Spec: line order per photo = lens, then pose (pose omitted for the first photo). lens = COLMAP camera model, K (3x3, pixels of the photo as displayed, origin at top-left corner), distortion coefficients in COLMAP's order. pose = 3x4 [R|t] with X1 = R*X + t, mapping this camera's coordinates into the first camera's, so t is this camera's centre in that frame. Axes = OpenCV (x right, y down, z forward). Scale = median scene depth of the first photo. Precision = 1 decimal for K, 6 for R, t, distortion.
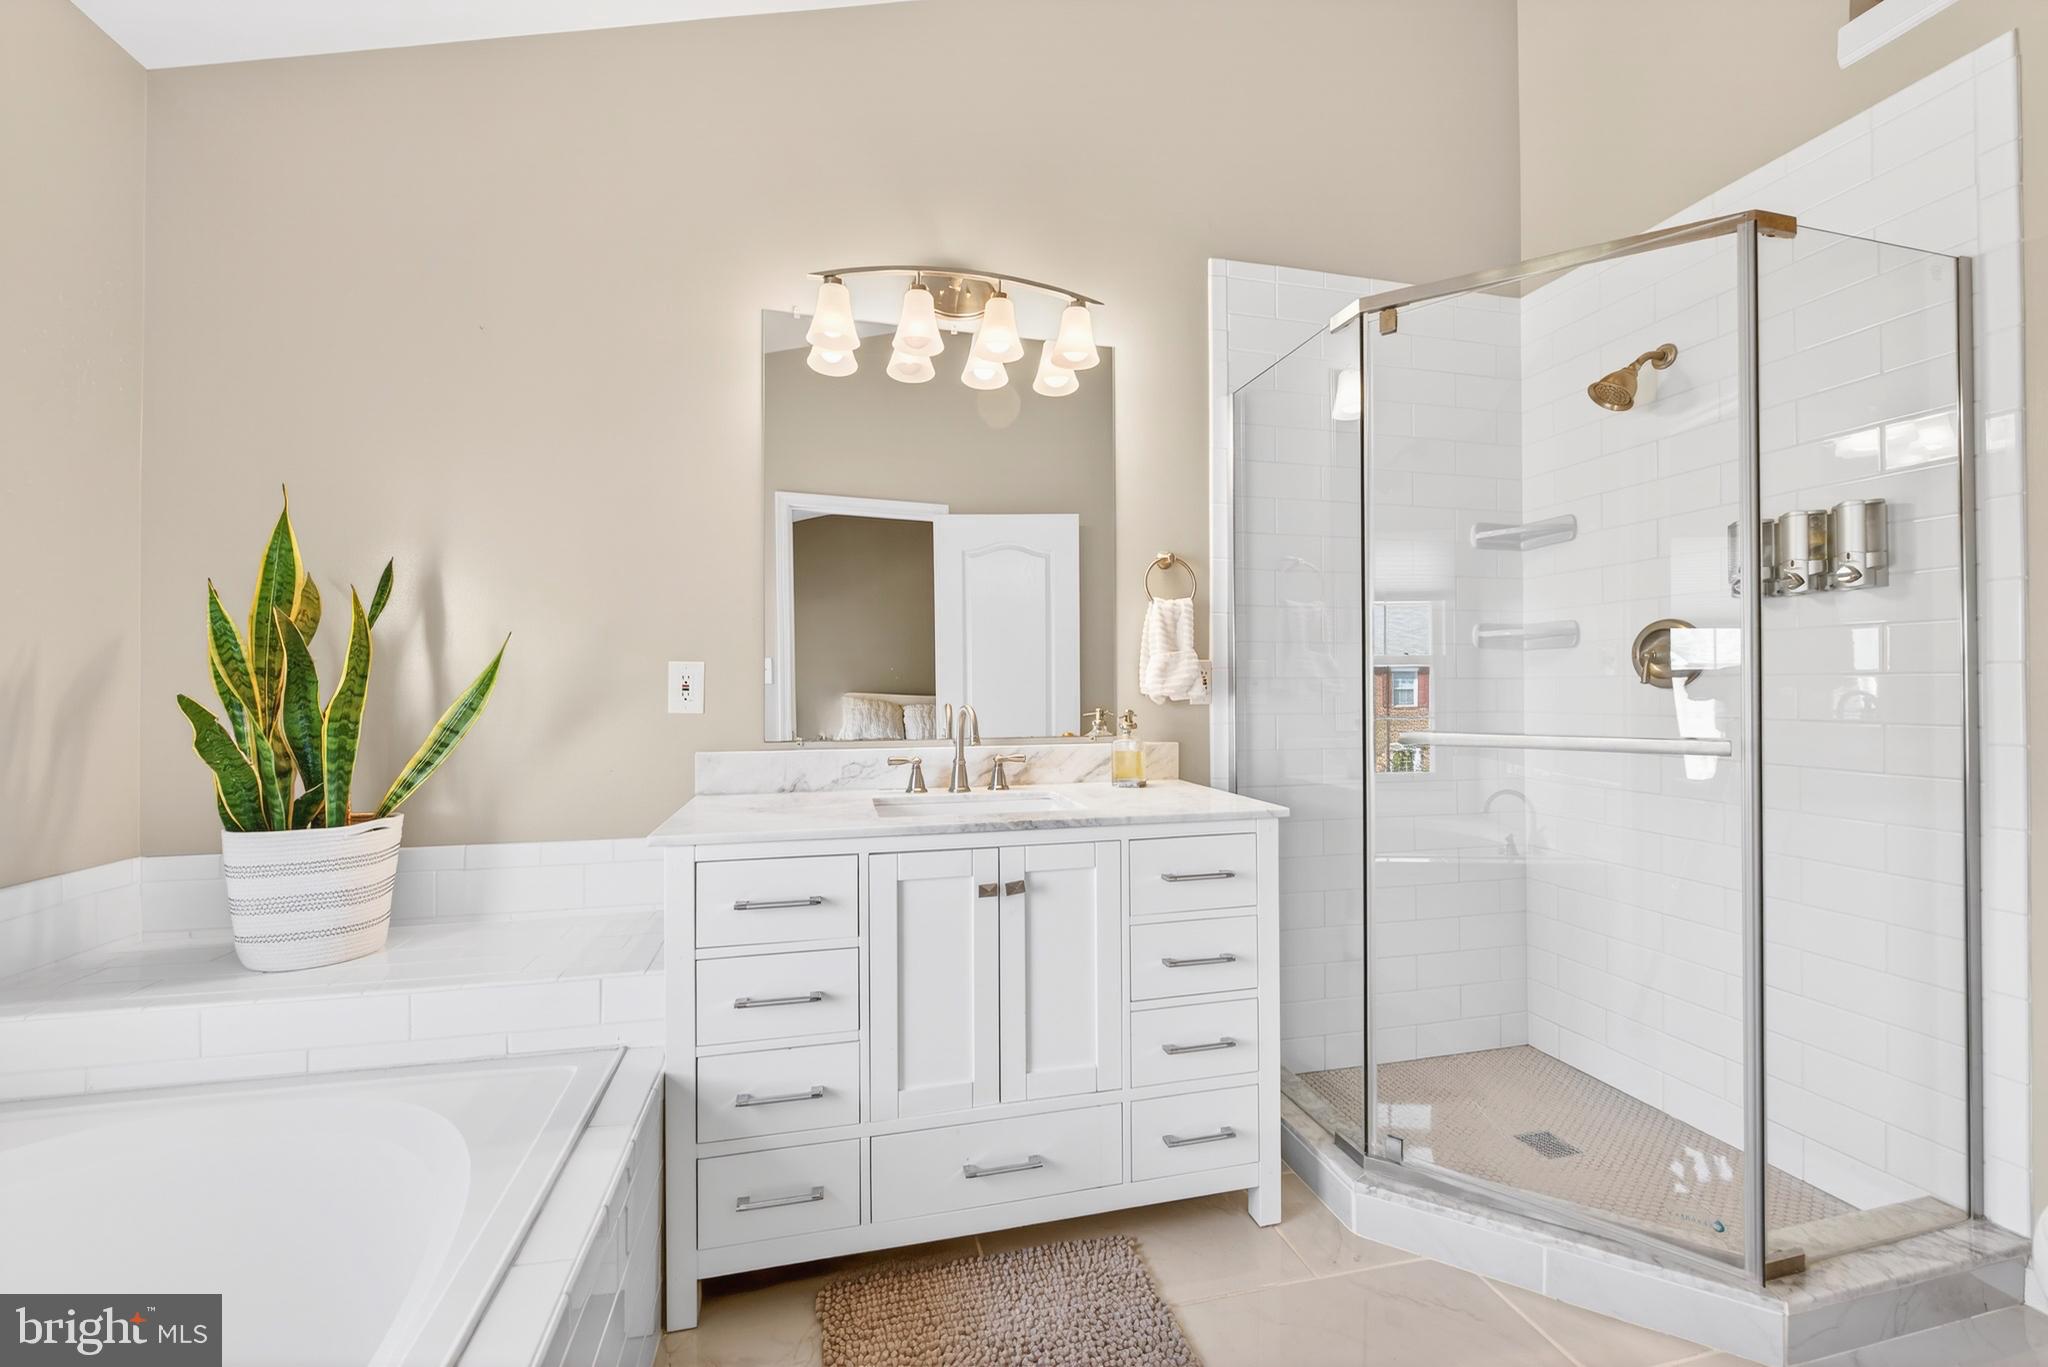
lens RADIAL K [[800.2, 0, 1023.6], [0, 800.2, 681.0], [0, 0, 1]] dist [-0.003923, -0.000134]
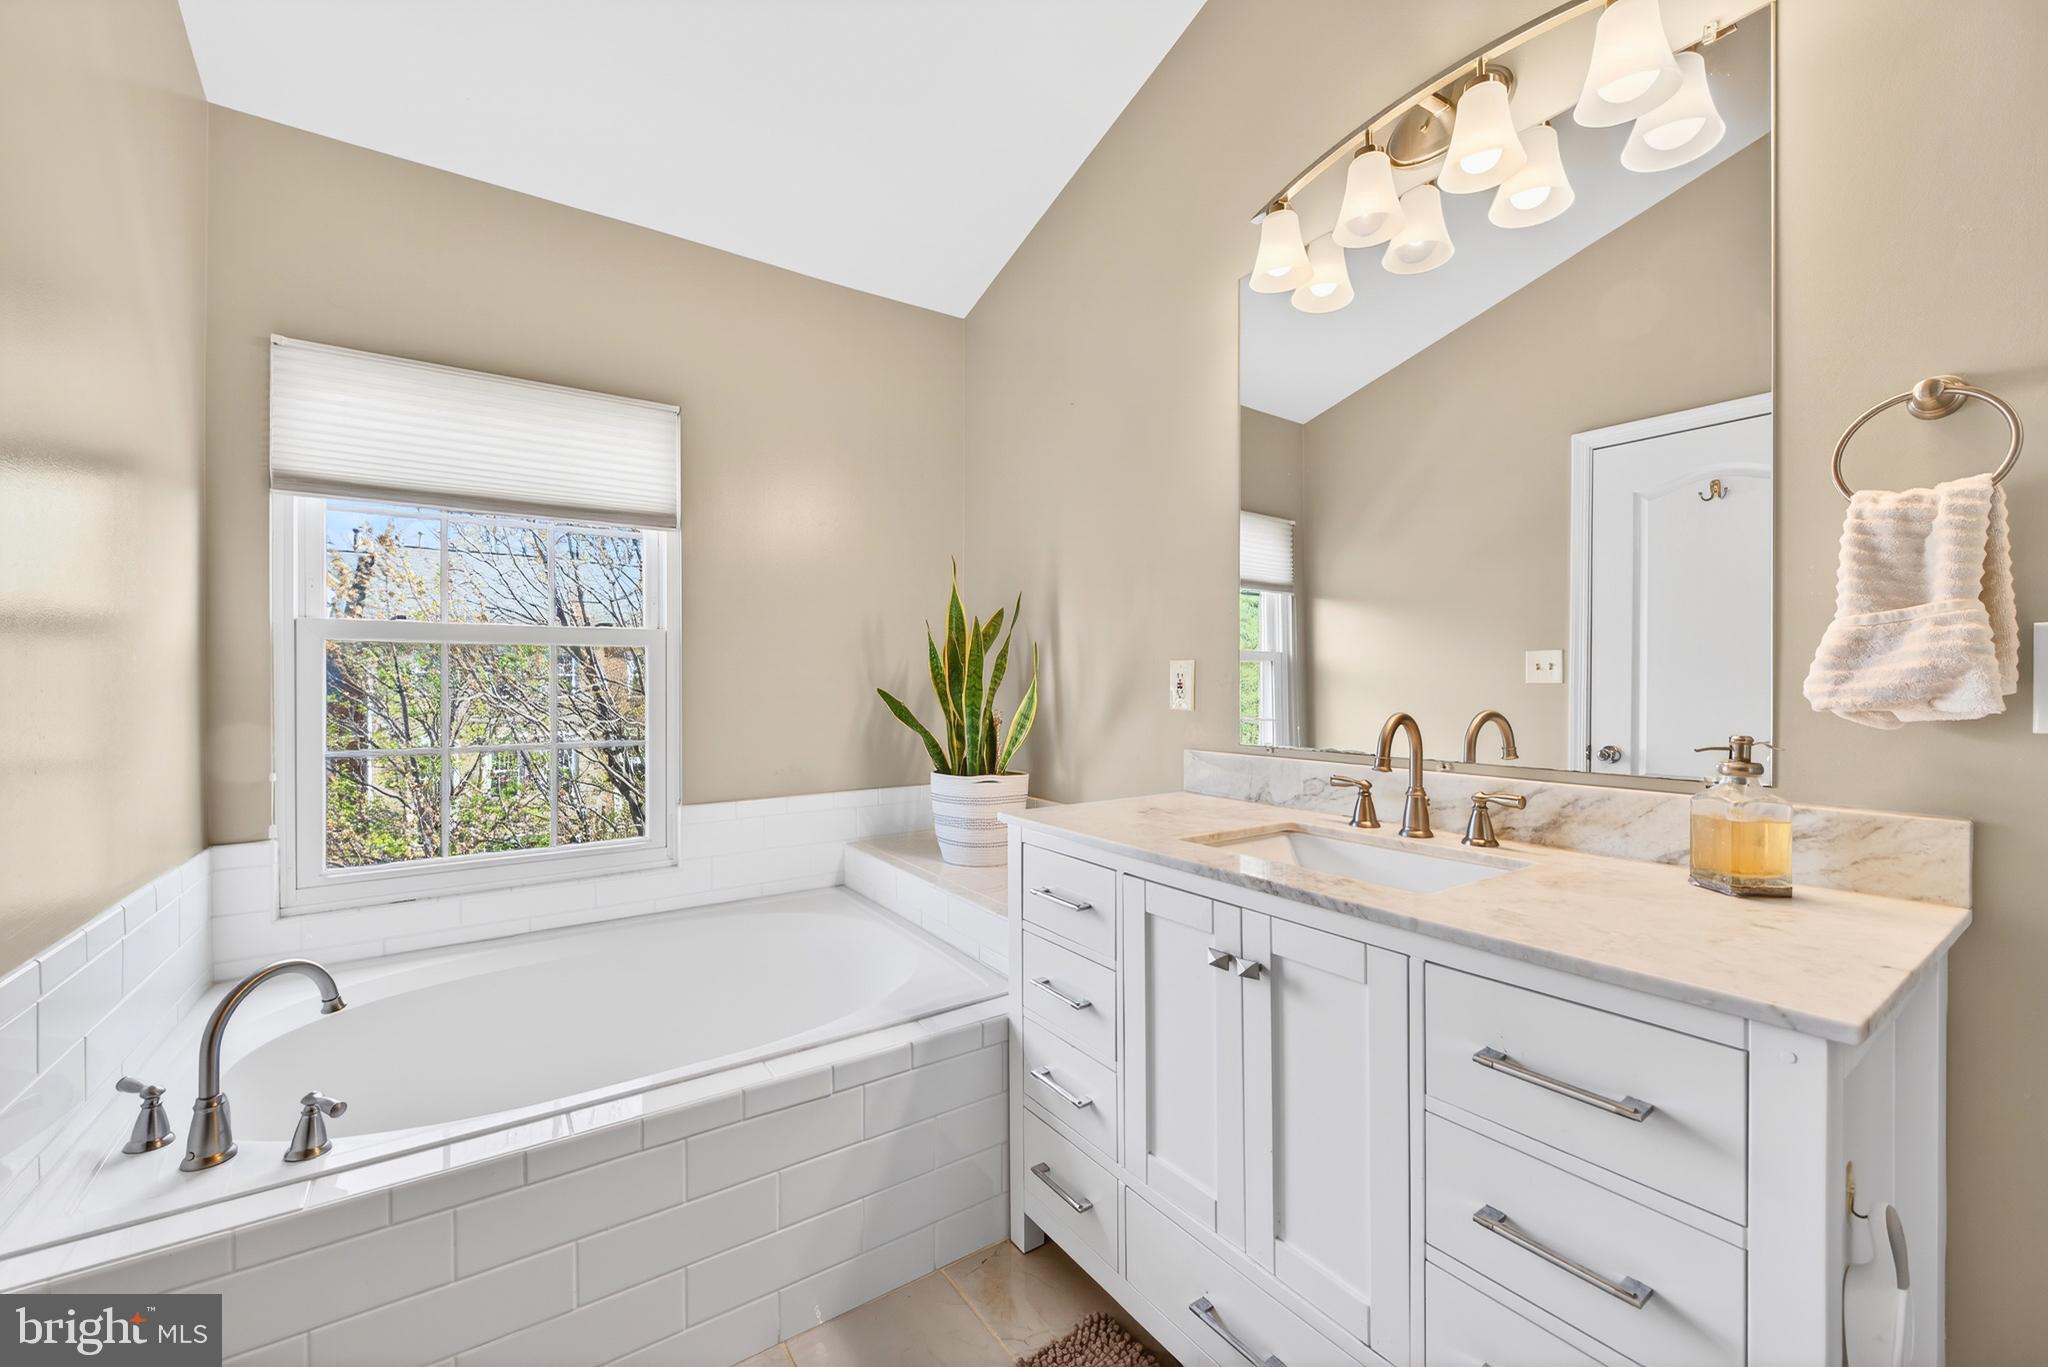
lens RADIAL K [[800.2, 0, 1024.2], [0, 800.2, 688.0], [0, 0, 1]] dist [-0.003923, -0.000134]
pose [[0.349561, 0.008880, -0.936871, 0.577609], [0.008544, 0.999883, 0.012666, -0.004274], [0.936875, -0.012432, 0.349445, 0.553309]]
